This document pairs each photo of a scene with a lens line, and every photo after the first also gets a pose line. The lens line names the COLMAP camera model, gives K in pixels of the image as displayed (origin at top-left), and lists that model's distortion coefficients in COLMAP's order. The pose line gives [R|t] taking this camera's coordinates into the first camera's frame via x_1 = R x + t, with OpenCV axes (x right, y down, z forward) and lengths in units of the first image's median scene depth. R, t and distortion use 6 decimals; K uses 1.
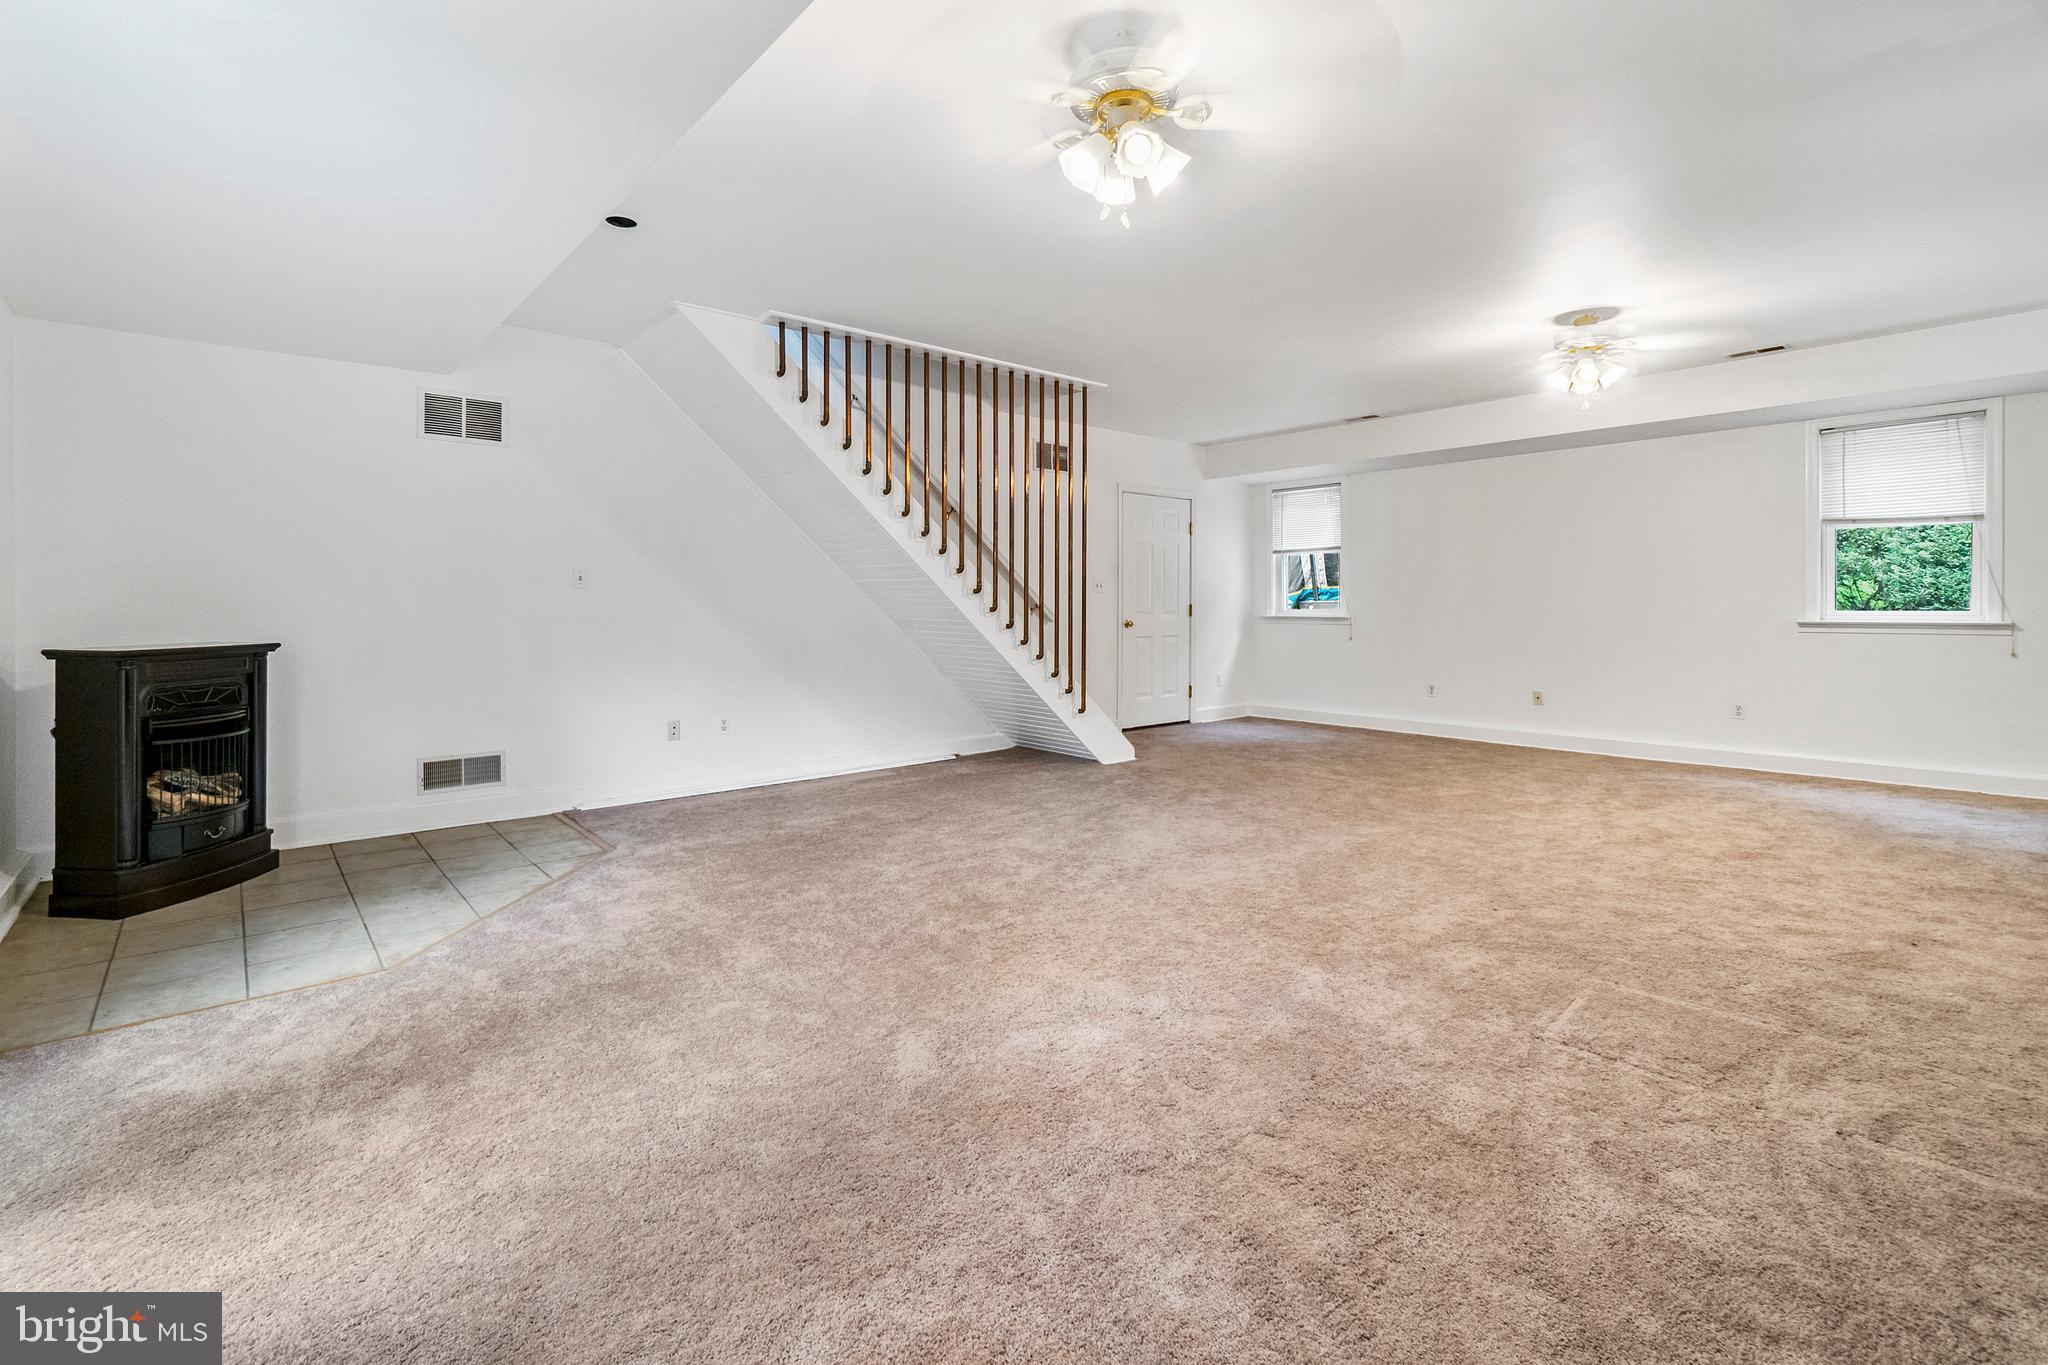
lens RADIAL K [[908.8, 0, 990.6], [0, 908.8, 611.7], [0, 0, 1]] dist [-0.009346, 0.002408]
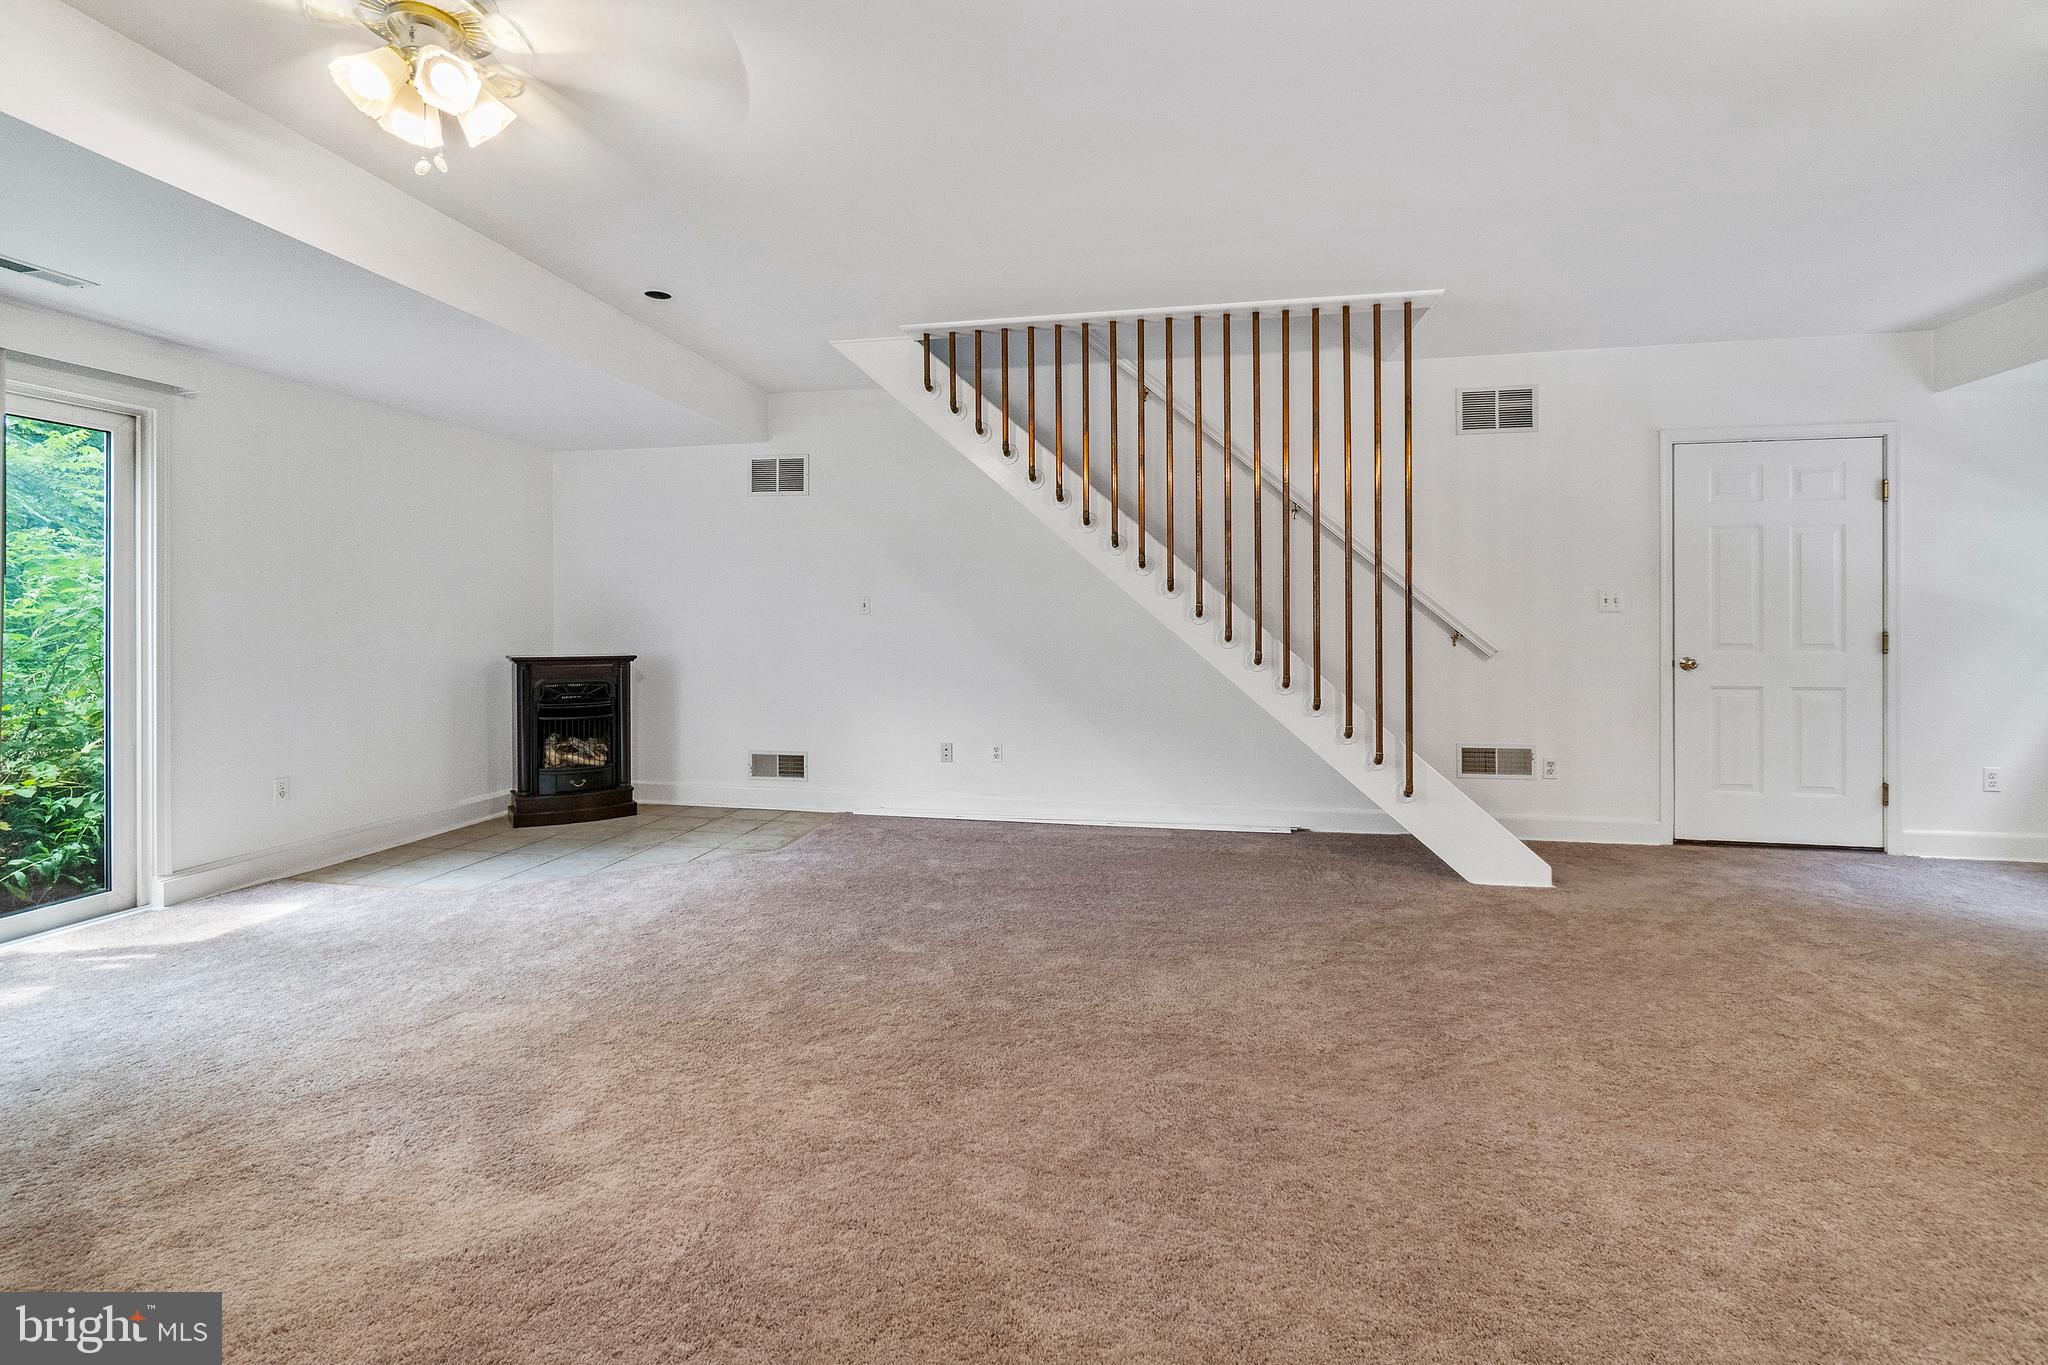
lens RADIAL K [[908.8, 0, 987.4], [0, 908.8, 616.1], [0, 0, 1]] dist [-0.009346, 0.002408]
pose [[0.626081, -0.005821, -0.779736, 0.464402], [-0.008860, 0.999854, -0.014578, -0.007396], [0.779707, 0.016035, 0.625939, 0.383648]]
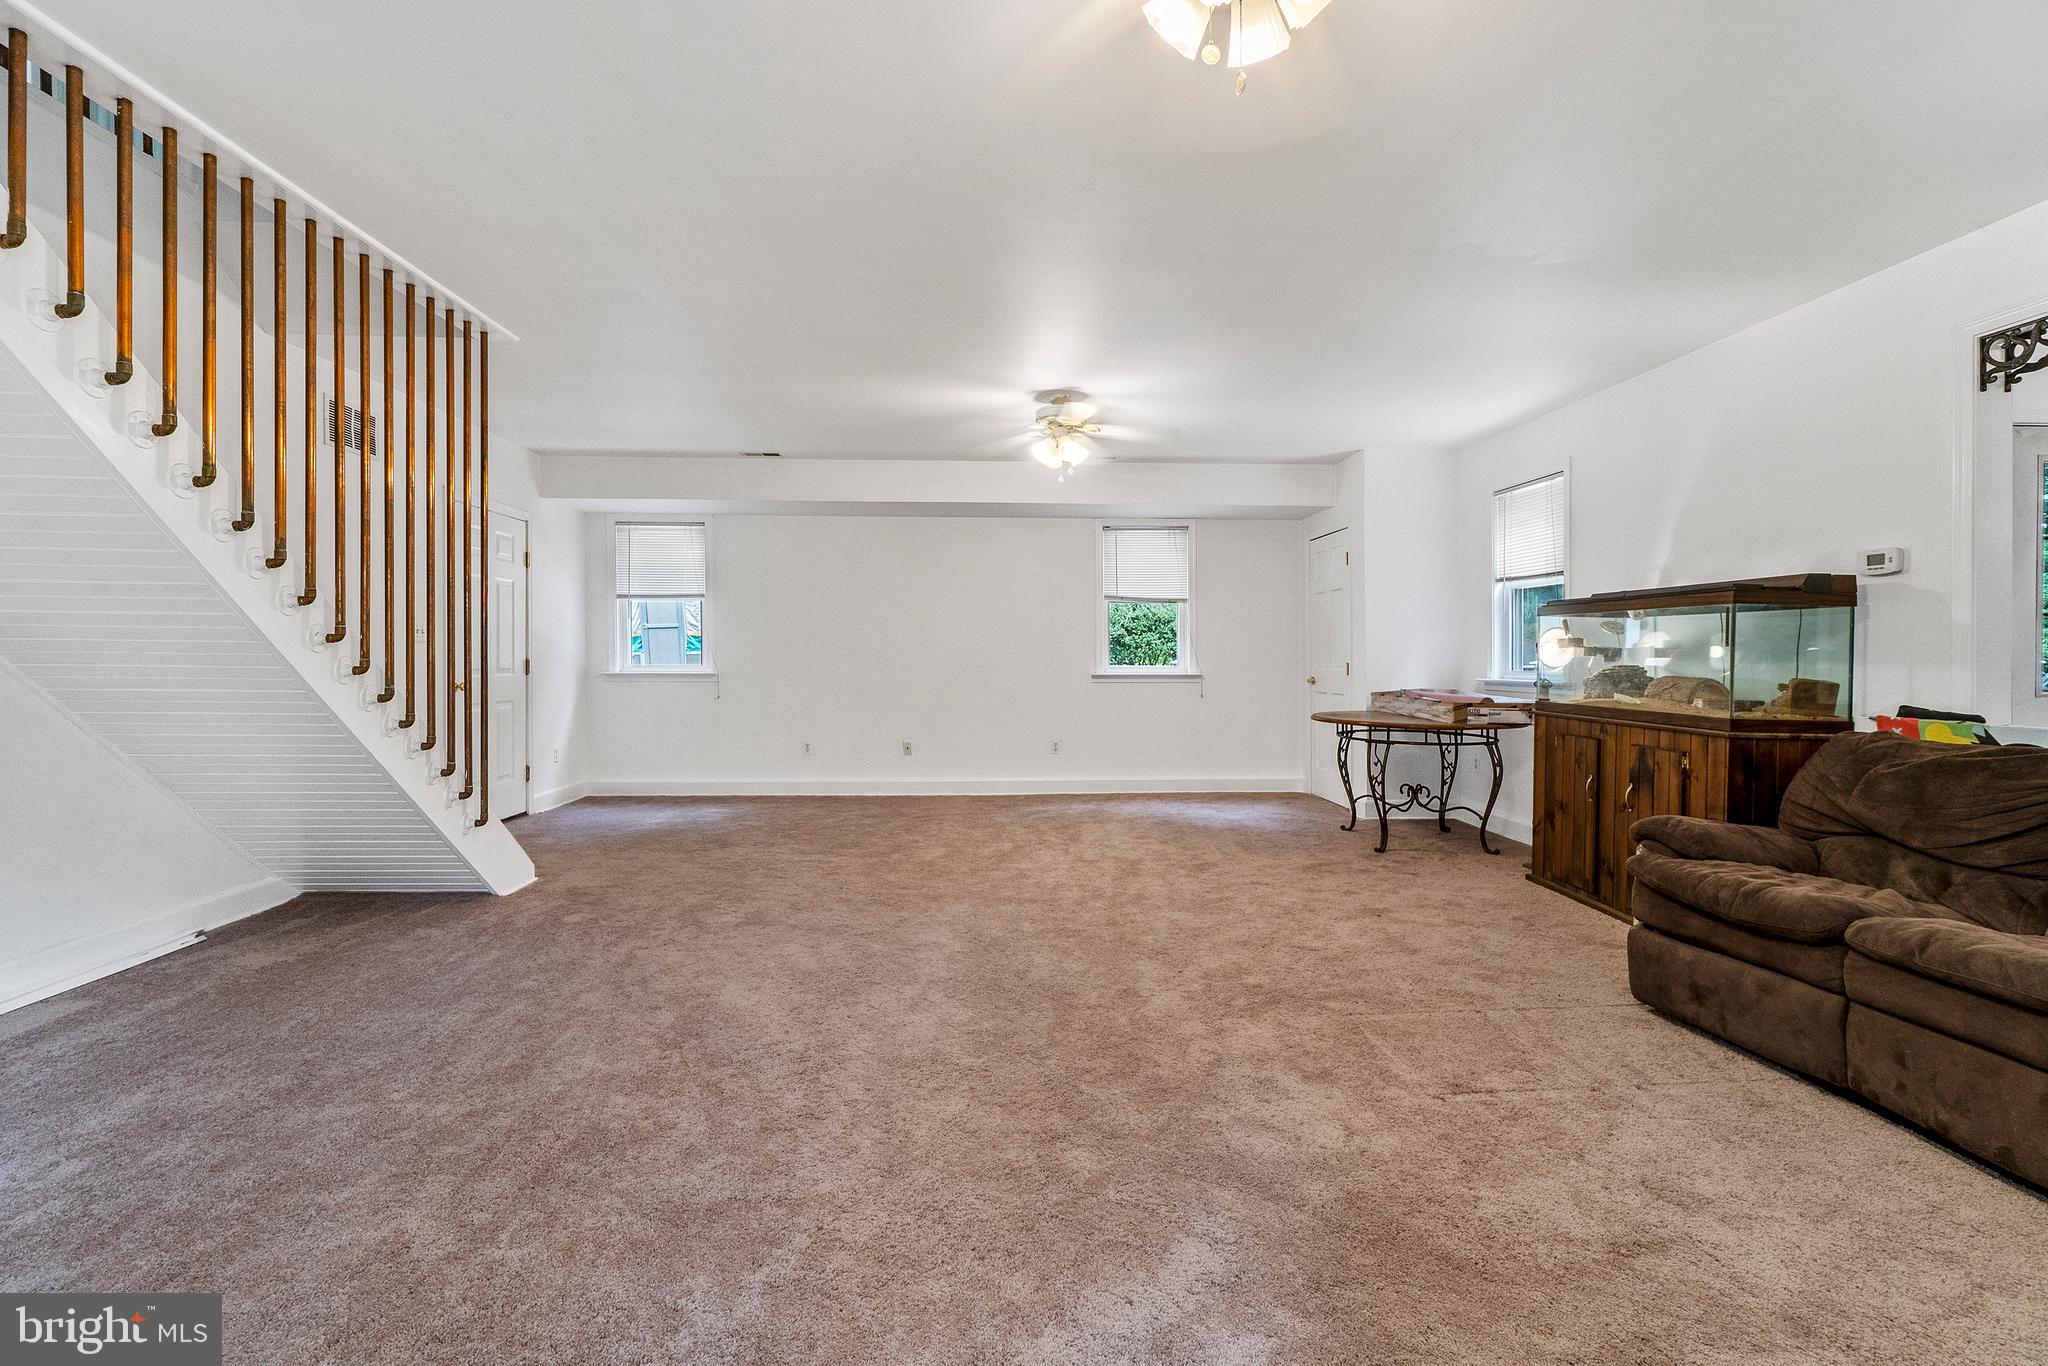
lens RADIAL K [[908.8, 0, 1023.5], [0, 908.8, 668.1], [0, 0, 1]] dist [-0.009346, 0.002408]
pose [[0.607028, -0.007254, 0.794647, -0.201302], [0.002152, 0.999970, 0.007484, -0.008213], [-0.794678, -0.002832, 0.607025, 0.314938]]
